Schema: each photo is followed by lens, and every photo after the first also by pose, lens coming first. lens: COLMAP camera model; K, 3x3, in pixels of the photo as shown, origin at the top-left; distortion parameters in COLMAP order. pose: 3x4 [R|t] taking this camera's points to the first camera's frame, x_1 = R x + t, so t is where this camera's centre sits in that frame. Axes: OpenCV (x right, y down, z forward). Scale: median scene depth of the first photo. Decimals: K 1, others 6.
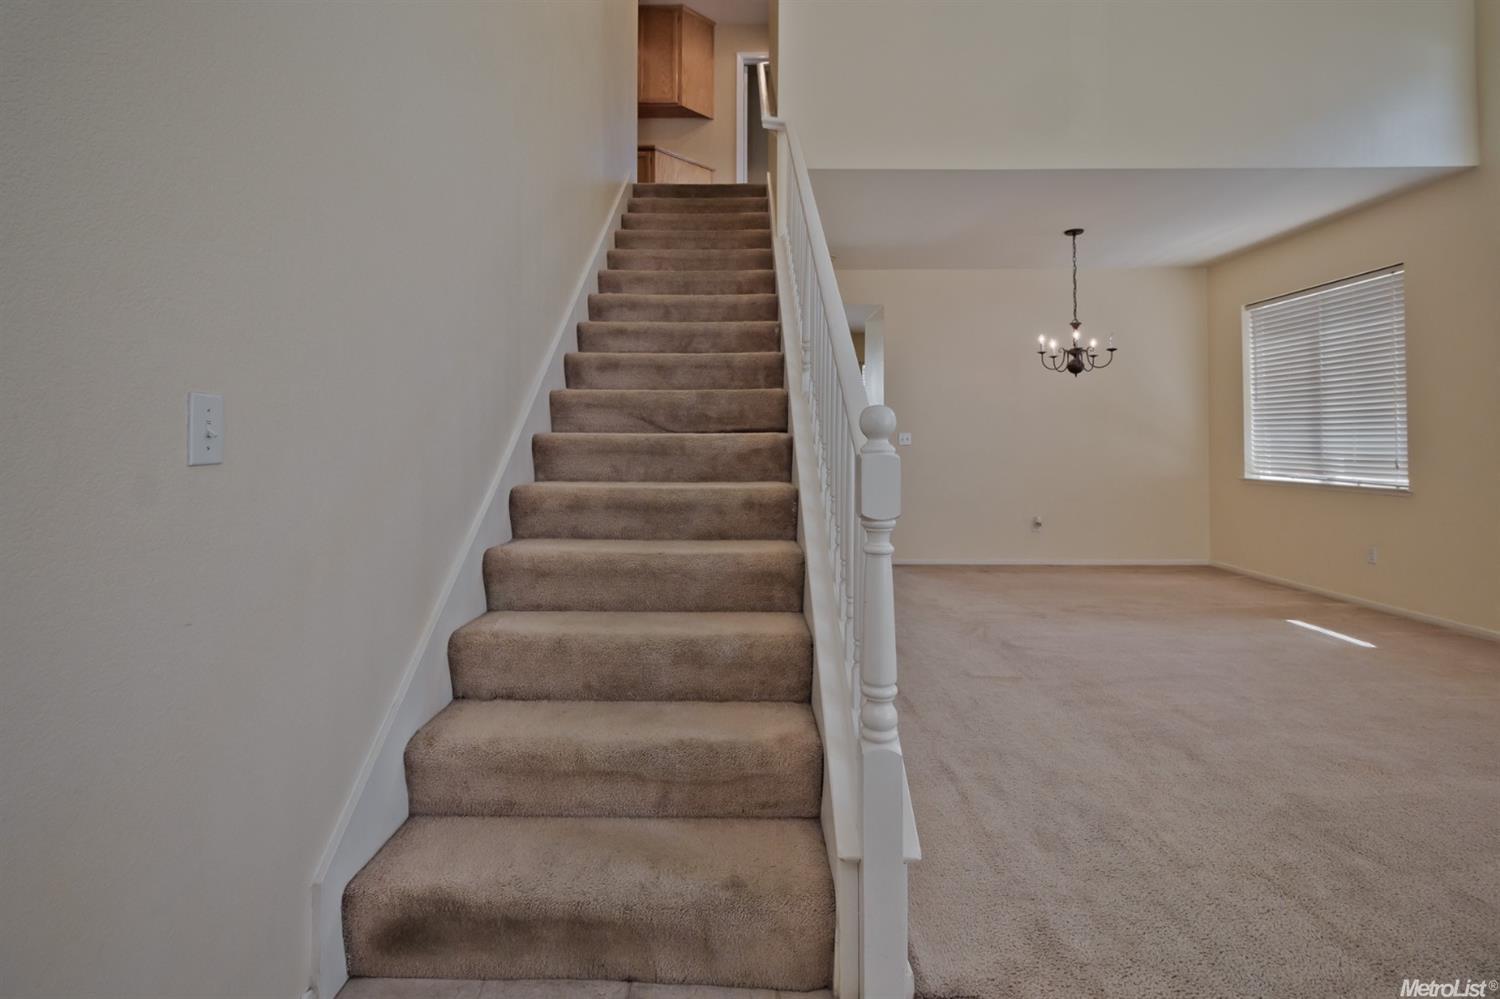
lens RADIAL K [[707.6, 0, 719.2], [0, 707.6, 424.8], [0, 0, 1]] dist [-0.002924, -0.000805]
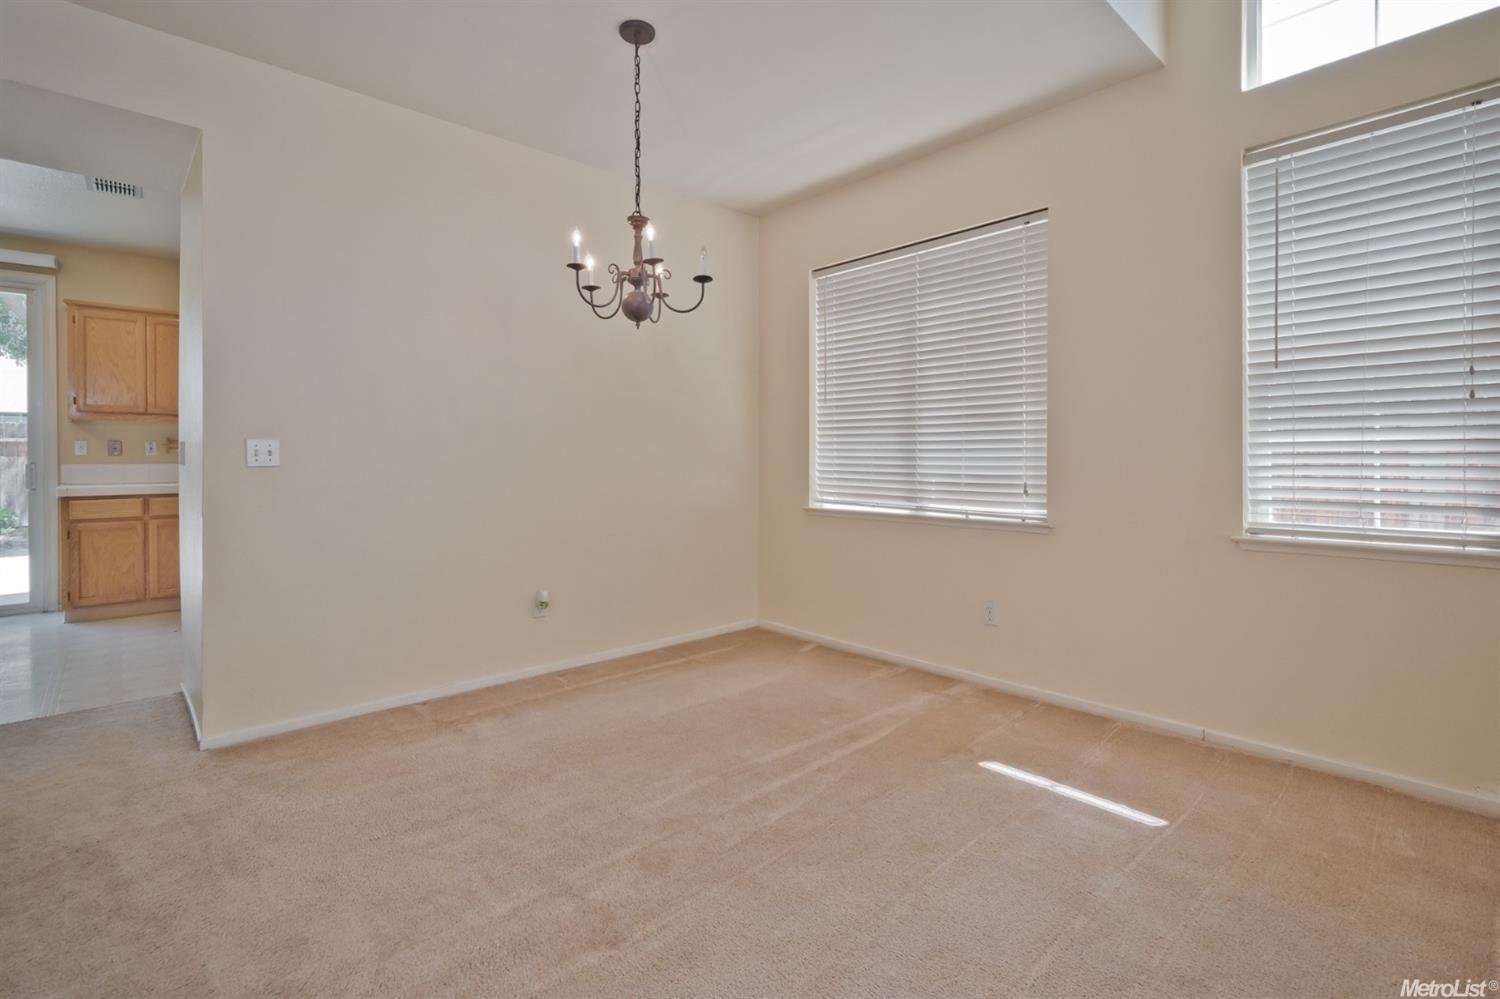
lens RADIAL K [[700.7, 0, 741.2], [0, 700.7, 462.4], [0, 0, 1]] dist [0.001923, -0.000255]
pose [[0.719936, -0.005877, 0.694015, 0.216066], [-0.014779, 0.999608, 0.023796, 0.013974], [-0.693883, -0.027389, 0.719567, 0.596727]]
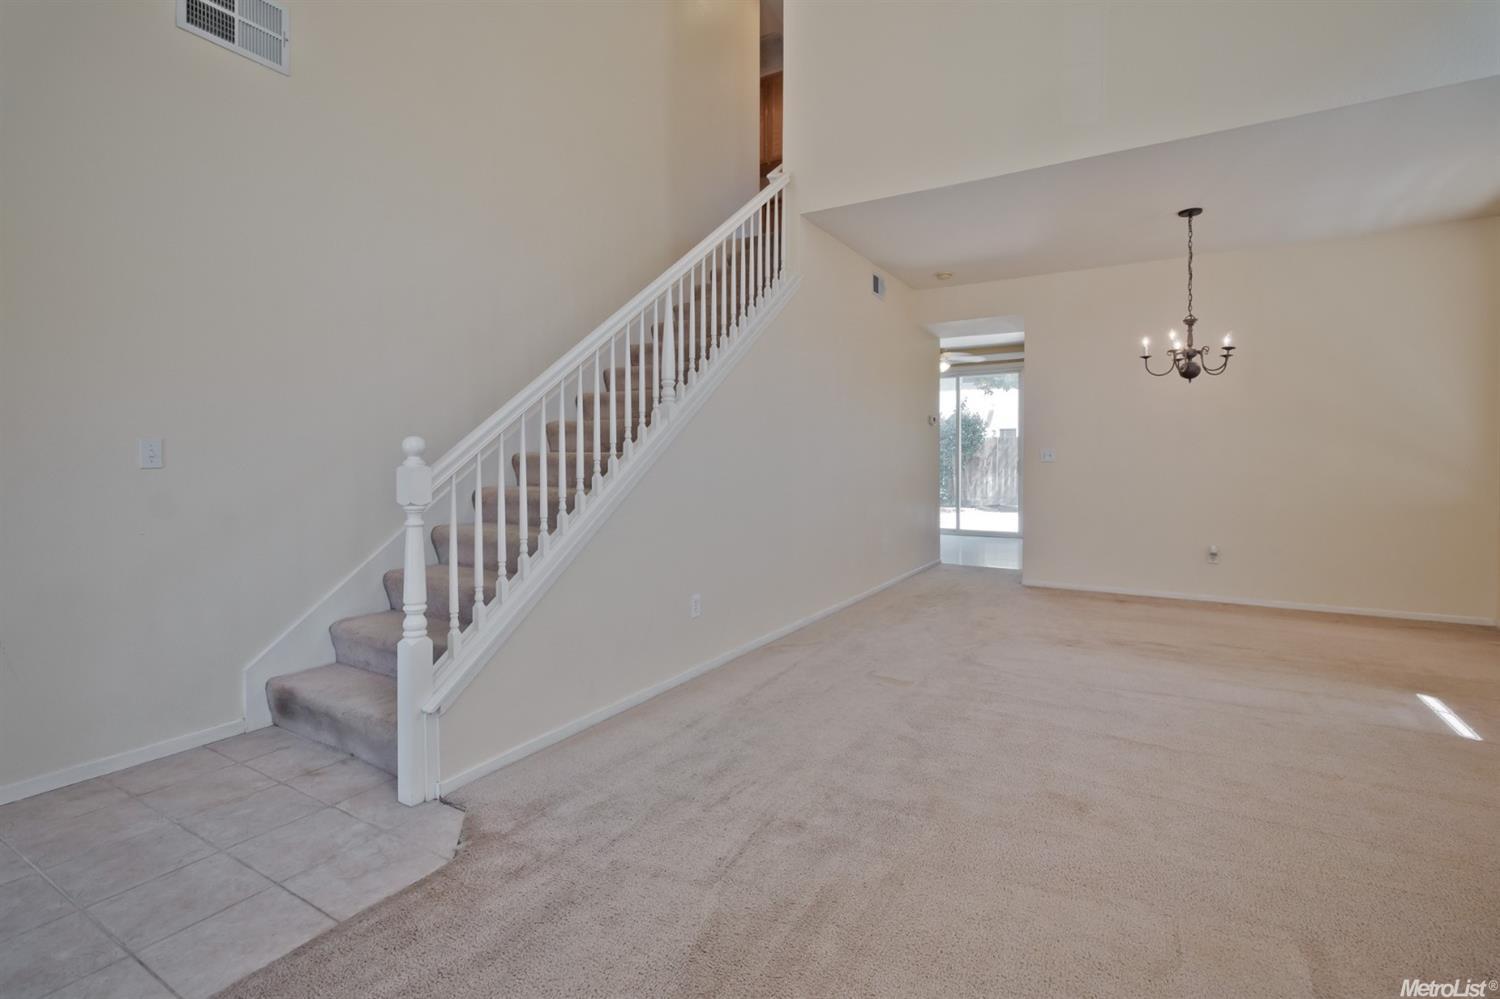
lens RADIAL K [[700.7, 0, 741.2], [0, 700.7, 462.4], [0, 0, 1]] dist [0.001923, -0.000255]
pose [[0.866491, 0.007168, -0.499141, 0.461766], [0.010179, 0.999435, 0.032024, -0.004040], [0.499088, -0.032829, 0.865929, -0.011790]]
